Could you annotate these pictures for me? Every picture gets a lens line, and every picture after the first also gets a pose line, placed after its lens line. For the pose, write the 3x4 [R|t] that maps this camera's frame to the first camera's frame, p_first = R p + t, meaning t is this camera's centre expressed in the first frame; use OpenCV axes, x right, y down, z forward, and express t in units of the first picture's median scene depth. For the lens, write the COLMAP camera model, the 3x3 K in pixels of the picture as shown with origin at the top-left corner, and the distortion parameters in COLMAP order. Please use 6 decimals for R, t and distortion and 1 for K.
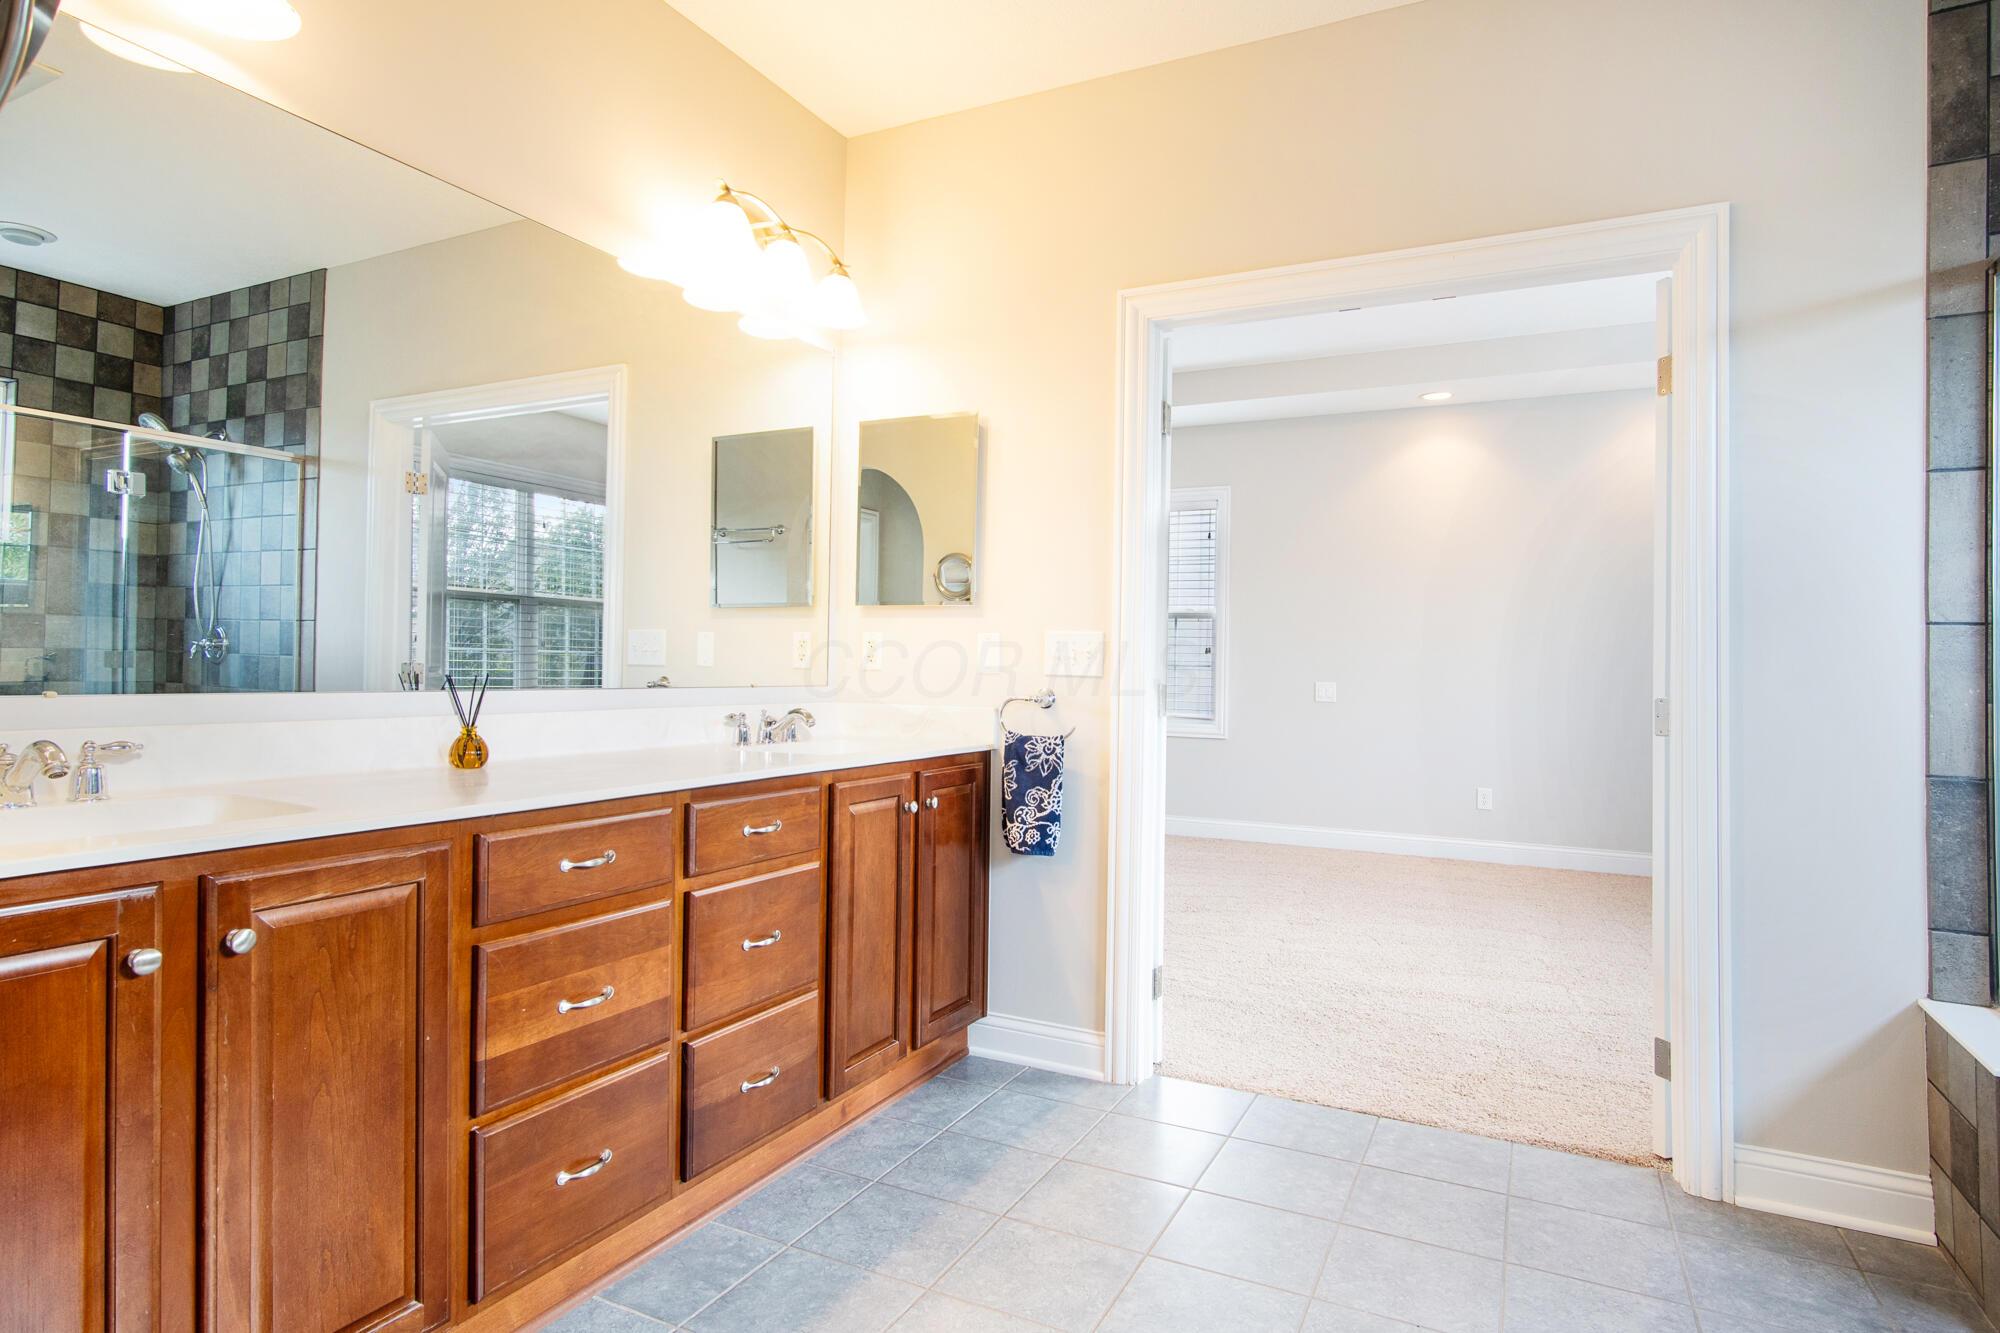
lens RADIAL K [[1131.1, 0, 985.4], [0, 1131.1, 664.9], [0, 0, 1]] dist [-0.022849, -0.000214]
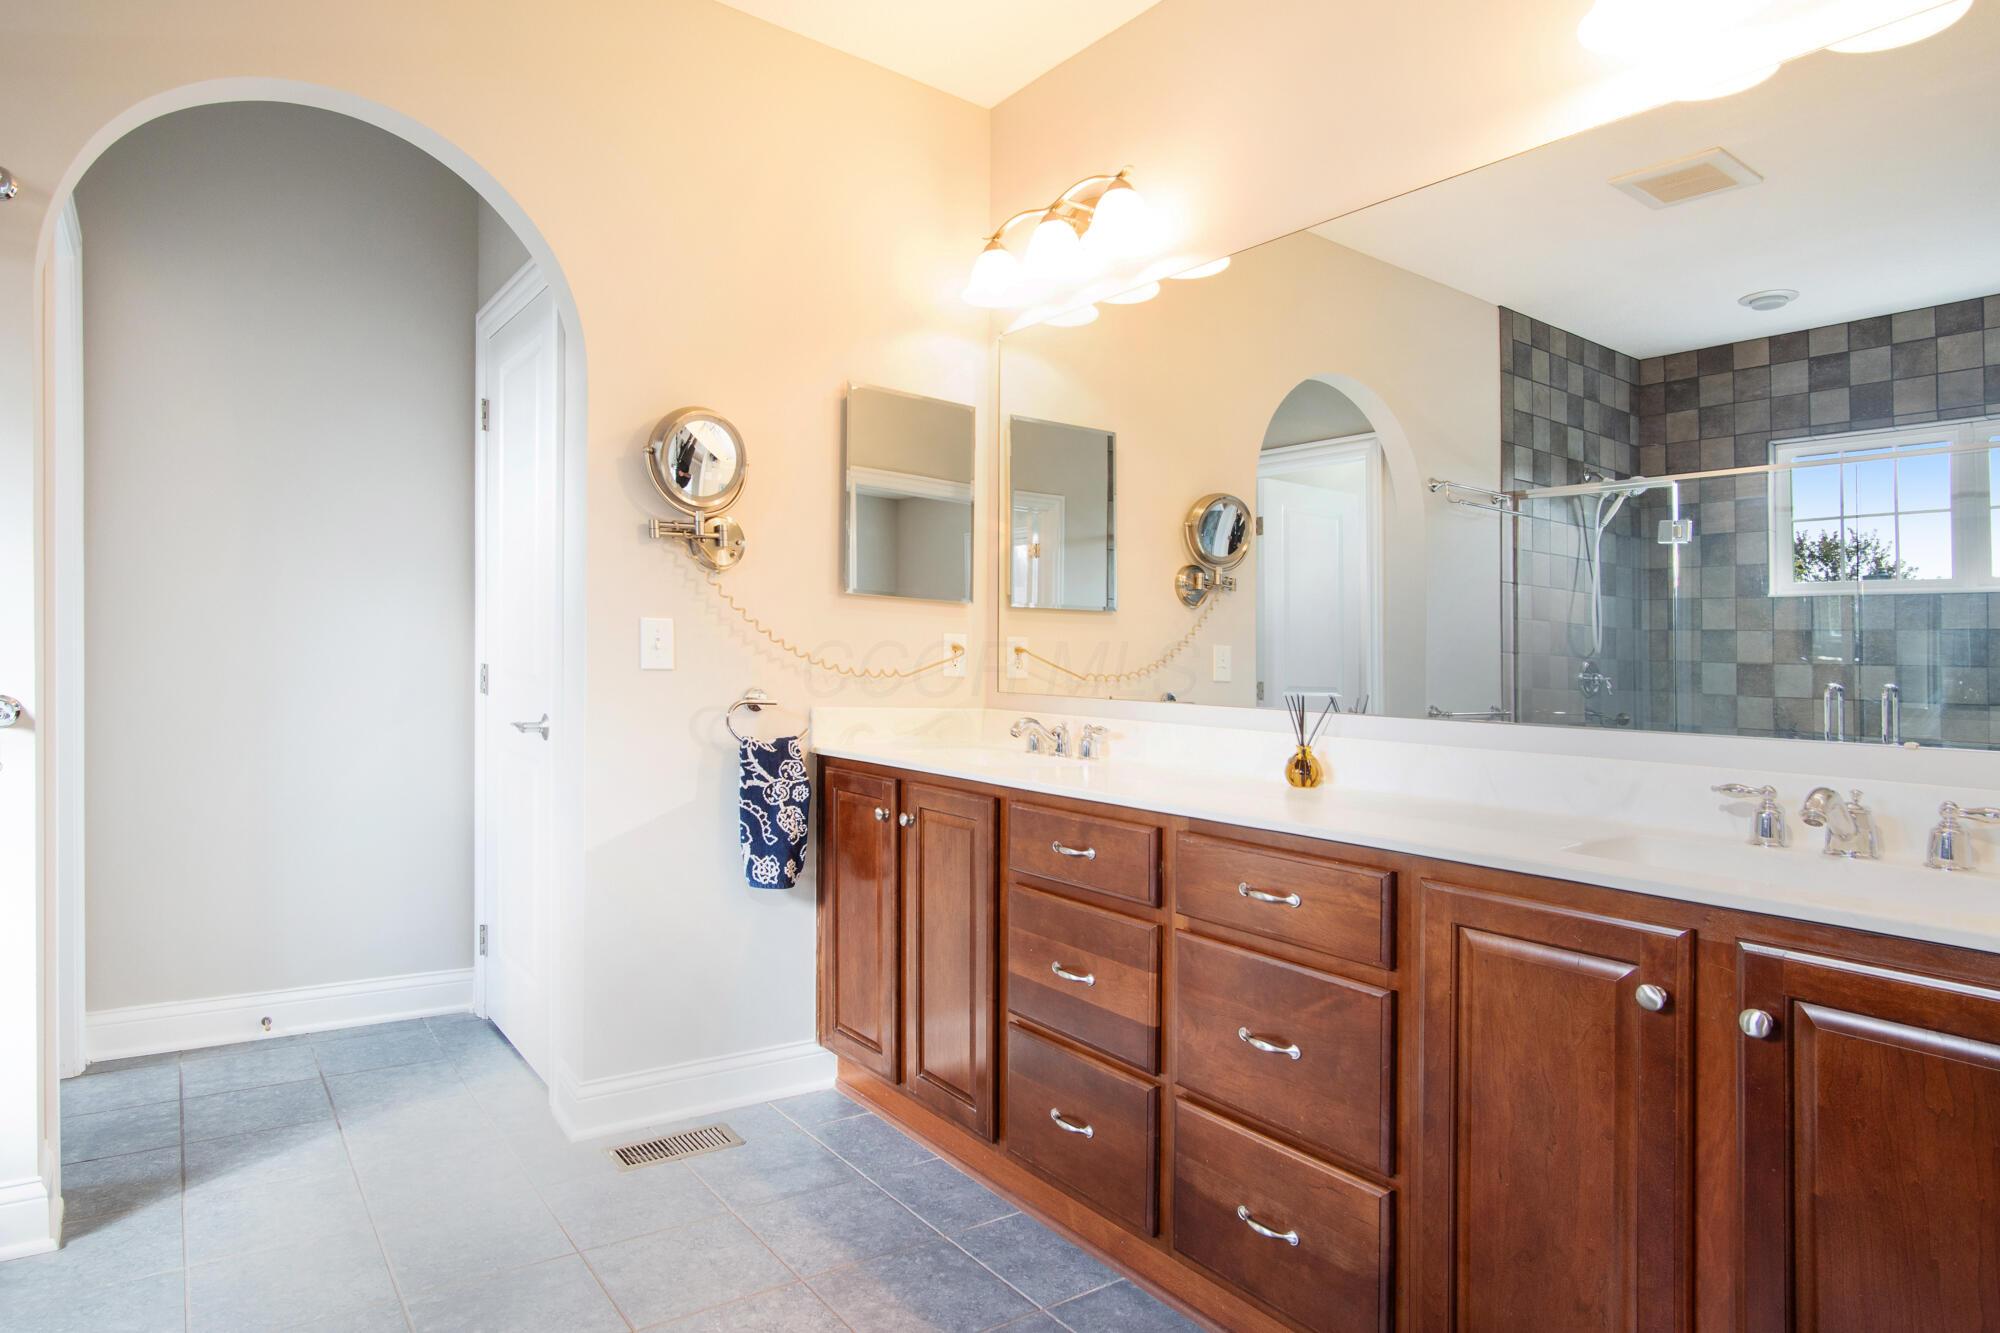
lens RADIAL K [[1131.1, 0, 985.4], [0, 1131.1, 664.9], [0, 0, 1]] dist [-0.022849, -0.000214]
pose [[-0.449291, -0.033347, -0.892763, 0.609474], [-0.043505, 0.998934, -0.015419, 0.009185], [0.892326, 0.031912, -0.450263, 1.218448]]
